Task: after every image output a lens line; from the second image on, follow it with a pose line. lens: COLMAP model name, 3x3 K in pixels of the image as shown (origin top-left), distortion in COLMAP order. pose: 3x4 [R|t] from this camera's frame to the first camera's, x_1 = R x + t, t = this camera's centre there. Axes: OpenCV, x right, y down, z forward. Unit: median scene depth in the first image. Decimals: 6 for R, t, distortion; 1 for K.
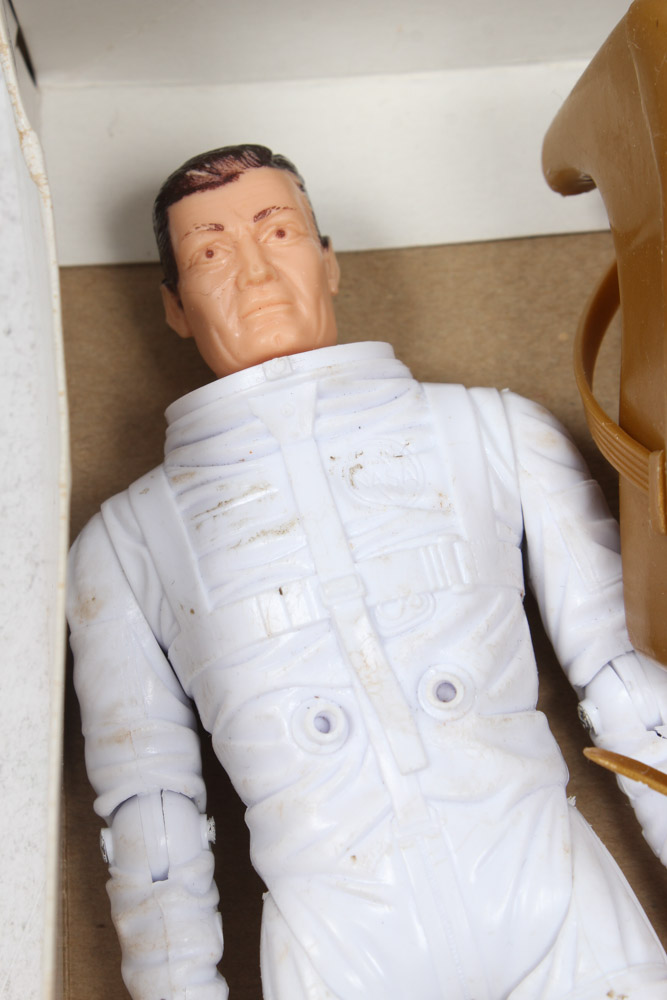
lens RADIAL K [[1700.5, 0, 333.5], [0, 1700.5, 500.0], [0, 0, 1]] dist [0.000250, 0.014702]
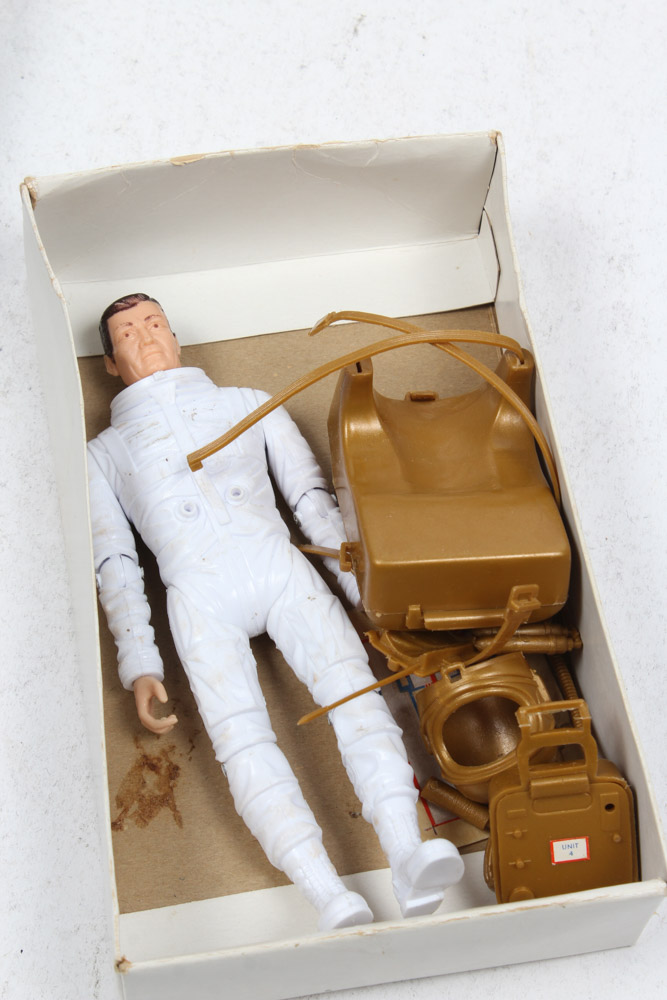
lens RADIAL K [[1546.8, 0, 333.5], [0, 1546.8, 500.0], [0, 0, 1]] dist [-0.015136, -0.011660]
pose [[0.989962, -0.058439, 0.128688, -0.079561], [0.079388, 0.983225, -0.164213, 0.472000], [-0.116933, 0.172781, 0.977995, -1.146245]]
